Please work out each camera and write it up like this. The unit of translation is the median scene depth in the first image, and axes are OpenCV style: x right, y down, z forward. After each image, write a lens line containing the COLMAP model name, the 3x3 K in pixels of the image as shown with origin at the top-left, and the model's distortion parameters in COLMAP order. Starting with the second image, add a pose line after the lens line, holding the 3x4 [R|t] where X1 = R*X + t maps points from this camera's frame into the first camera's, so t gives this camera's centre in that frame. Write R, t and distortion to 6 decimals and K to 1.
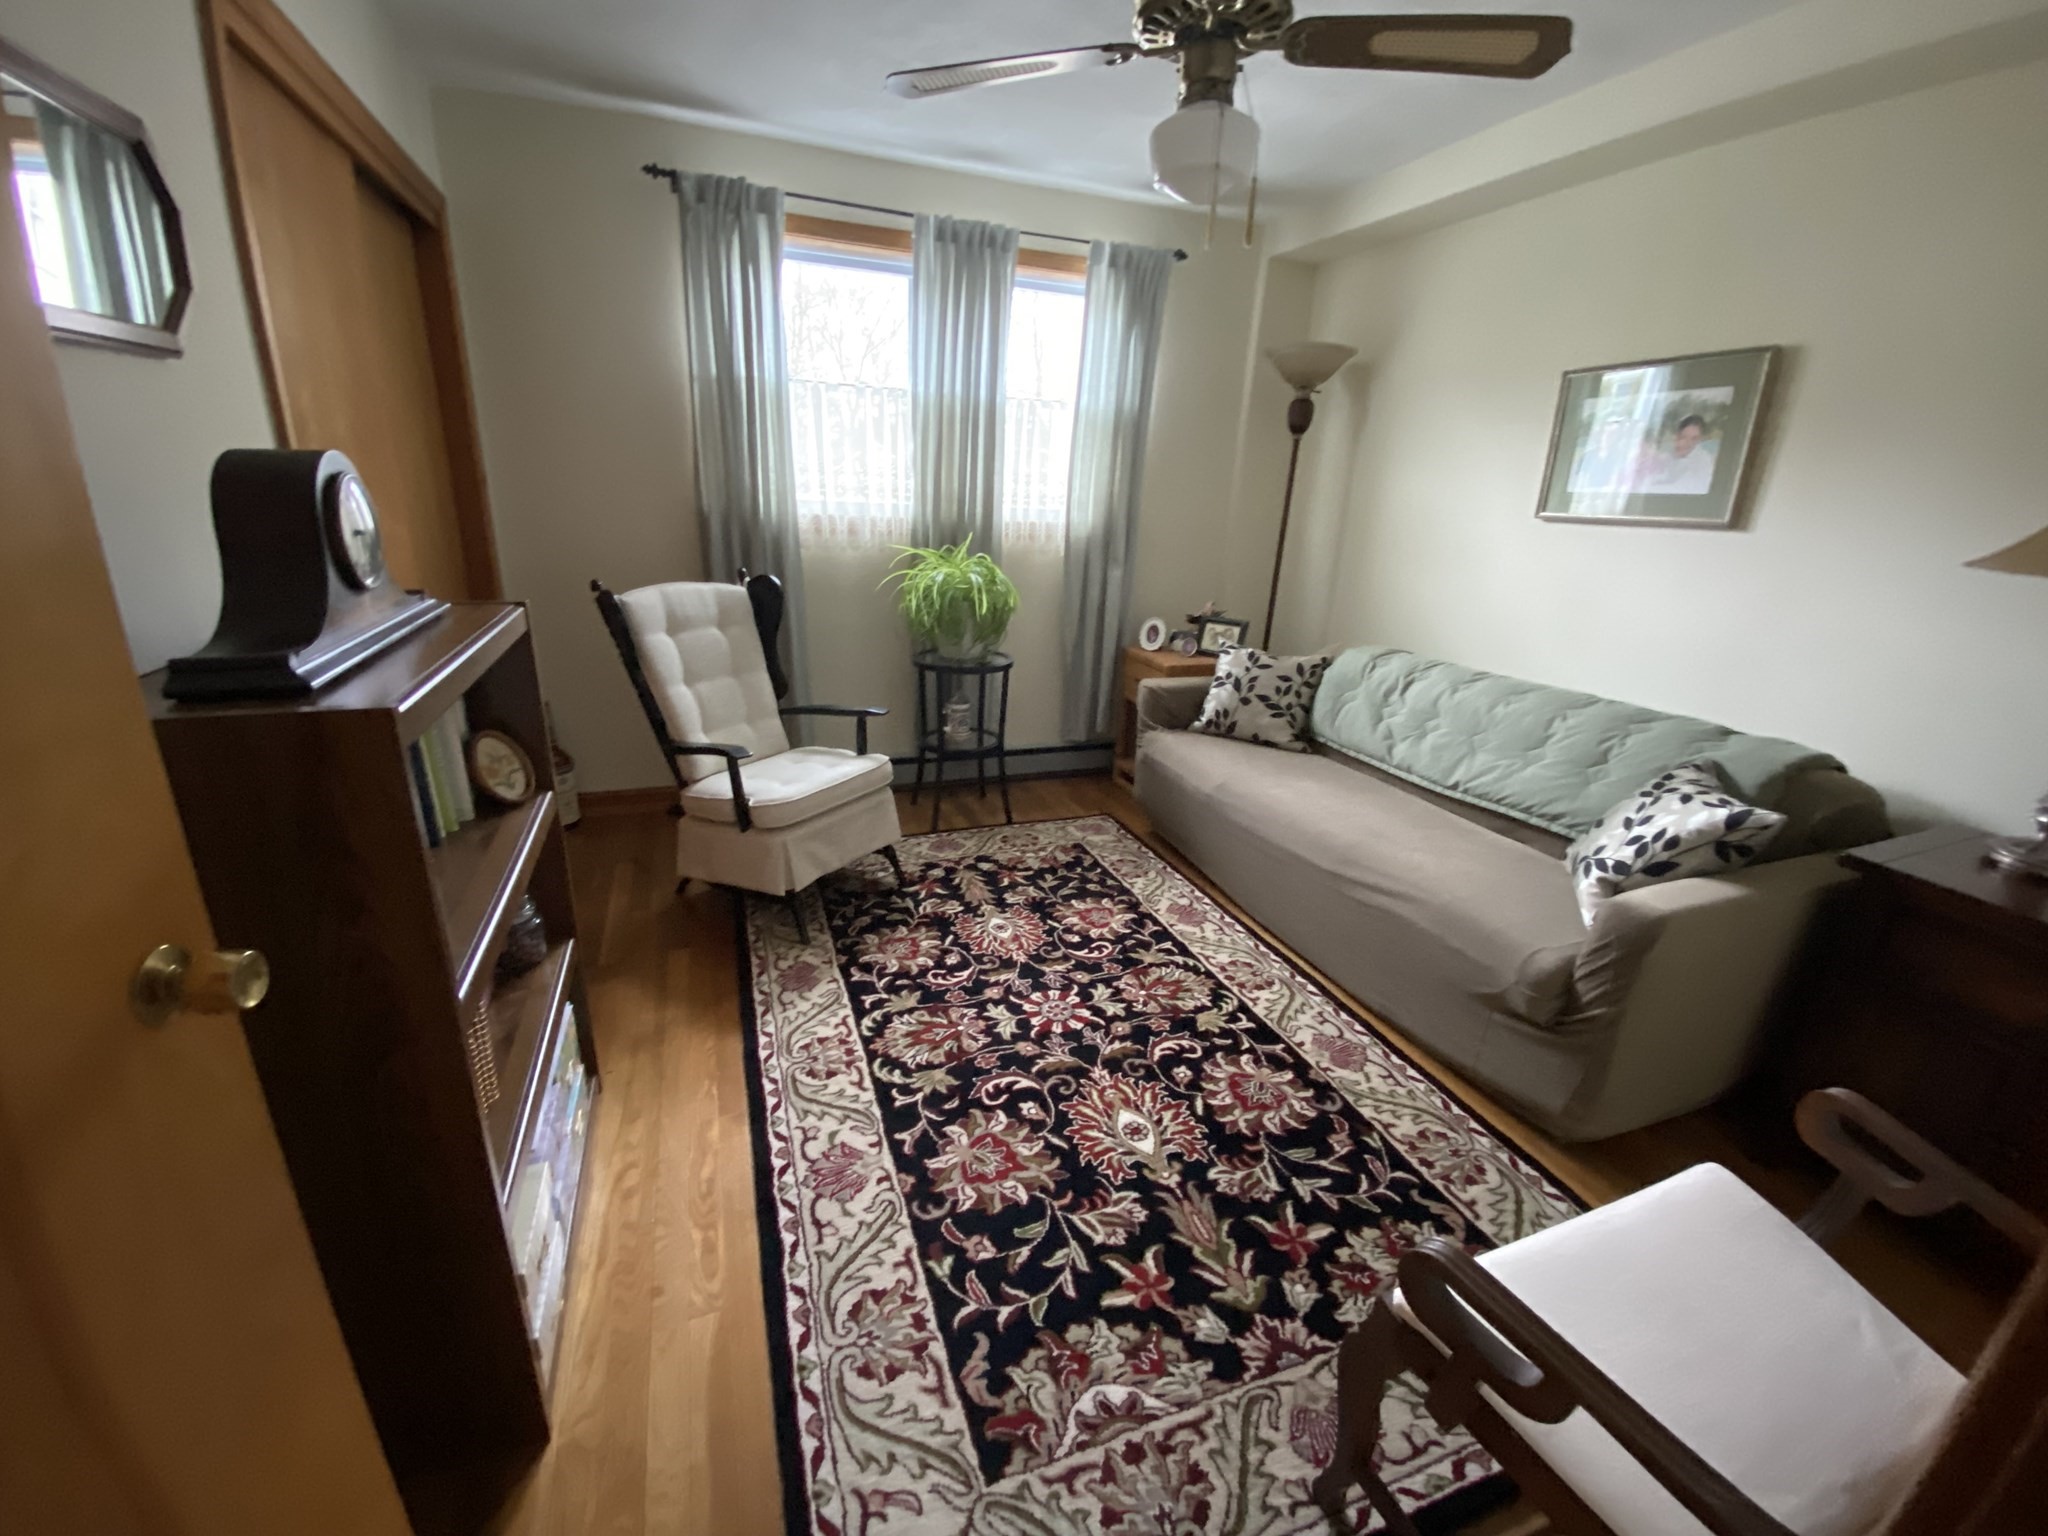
lens RADIAL K [[832.5, 0, 1008.1], [0, 832.5, 770.2], [0, 0, 1]] dist [-0.024280, -0.004239]
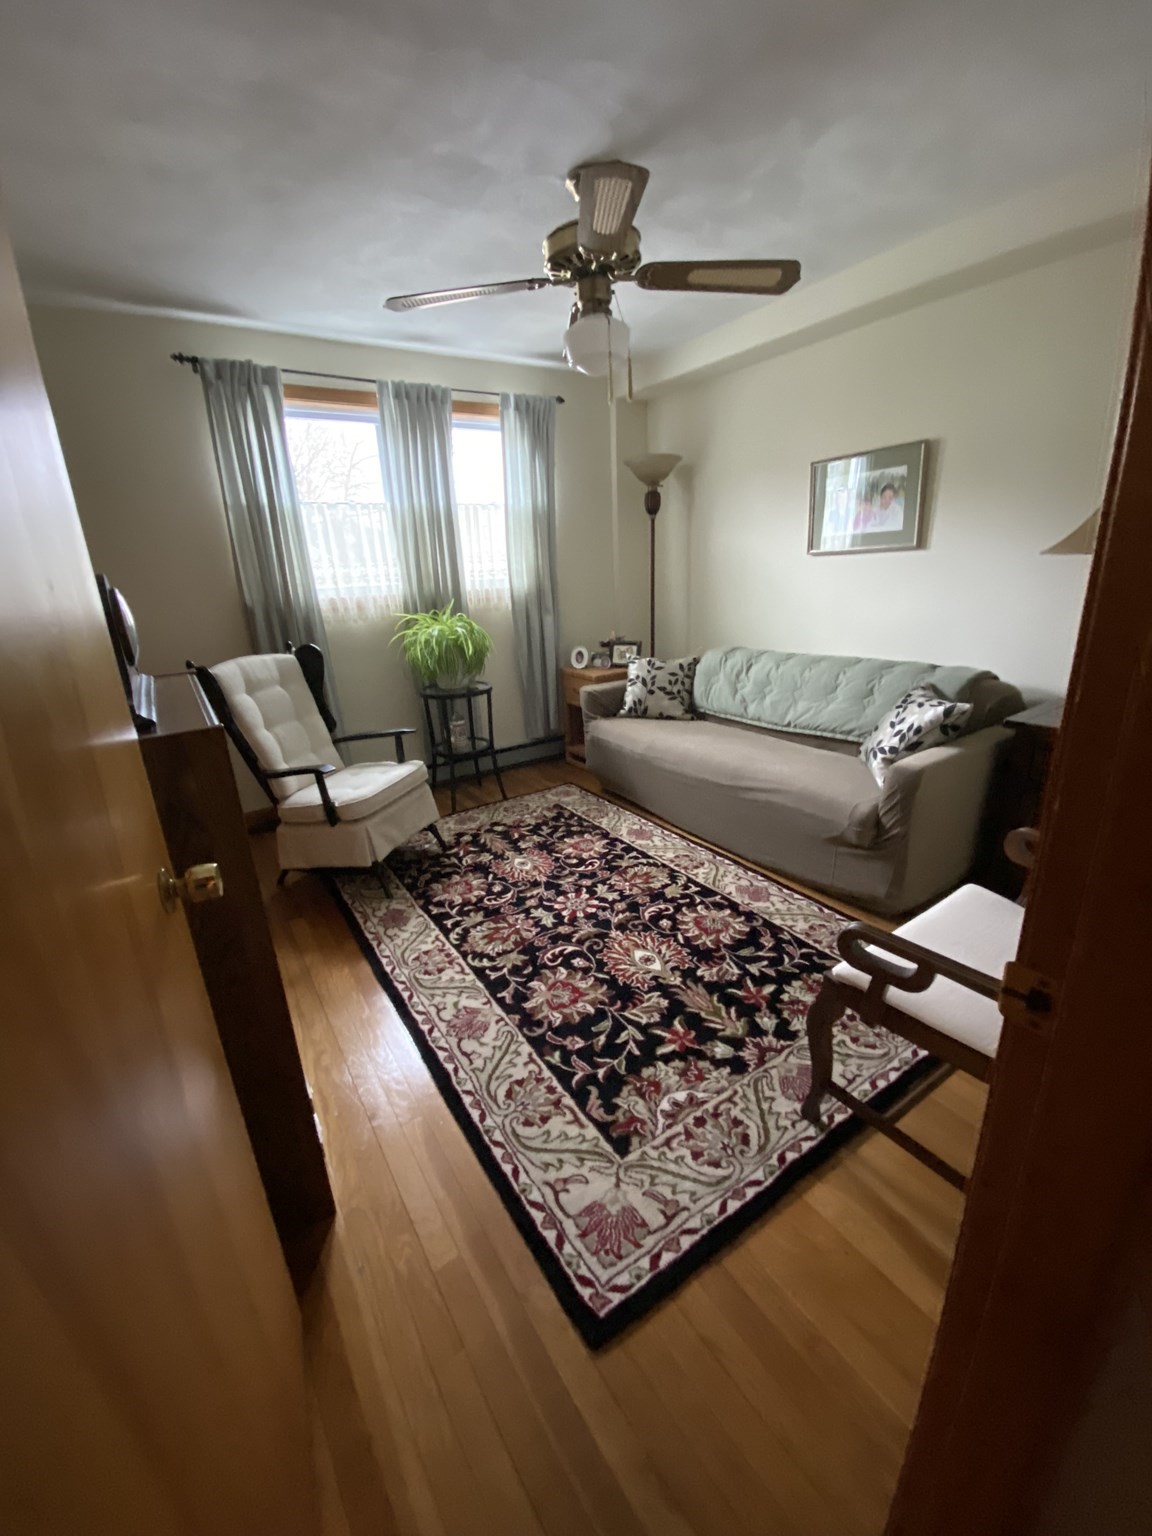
lens RADIAL K [[624.3, 0, 573.8], [0, 624.3, 769.7], [0, 0, 1]] dist [-0.024280, -0.004239]
pose [[0.969752, -0.152157, 0.190865, -0.130619], [0.154160, 0.988036, 0.004398, 0.044207], [-0.189250, 0.025159, 0.981607, -0.123591]]
